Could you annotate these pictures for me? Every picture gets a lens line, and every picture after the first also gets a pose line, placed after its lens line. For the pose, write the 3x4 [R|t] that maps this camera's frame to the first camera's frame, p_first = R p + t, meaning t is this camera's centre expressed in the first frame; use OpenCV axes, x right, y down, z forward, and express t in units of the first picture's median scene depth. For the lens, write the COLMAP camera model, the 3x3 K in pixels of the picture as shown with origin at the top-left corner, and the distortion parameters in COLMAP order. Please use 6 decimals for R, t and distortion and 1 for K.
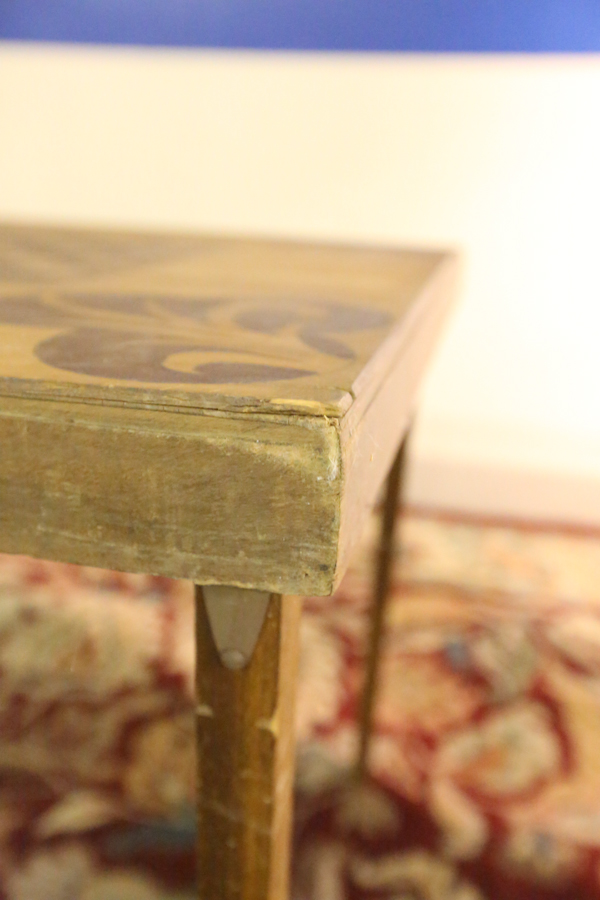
lens RADIAL K [[823.0, 0, 300.0], [0, 823.0, 450.0], [0, 0, 1]] dist [-0.007332, 0.125163]
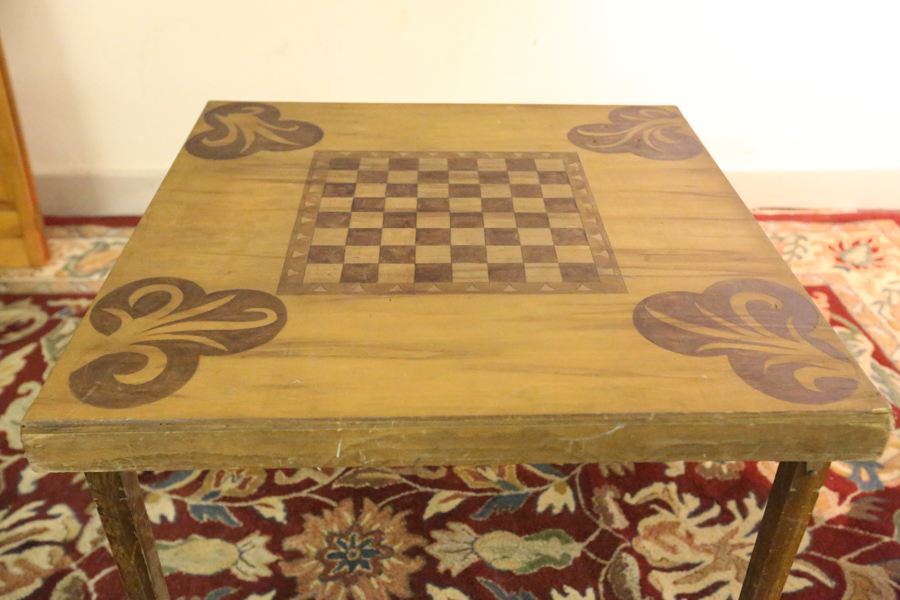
lens RADIAL K [[823.0, 0, 450.0], [0, 823.0, 300.0], [0, 0, 1]] dist [-0.007332, 0.125163]
pose [[0.965719, -0.166379, 0.199260, -1.999072], [0.105402, 0.952794, 0.284736, -1.424039], [-0.237228, -0.253972, 0.937668, -1.363566]]
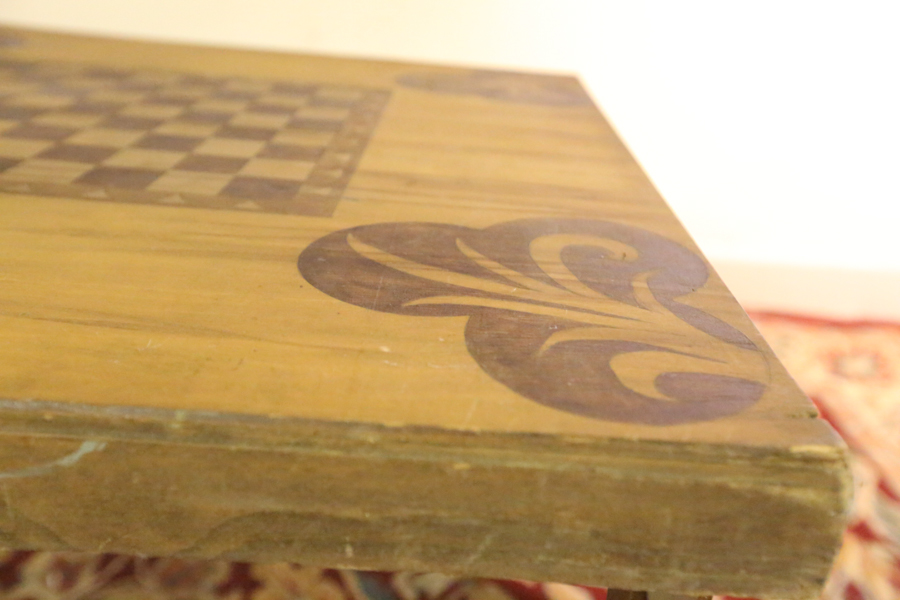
lens RADIAL K [[823.0, 0, 450.0], [0, 823.0, 300.0], [0, 0, 1]] dist [-0.007332, 0.125163]
pose [[0.977594, -0.061288, 0.201381, -0.655719], [0.036735, 0.991668, 0.123473, -0.389258], [-0.207270, -0.113309, 0.971700, 0.031326]]
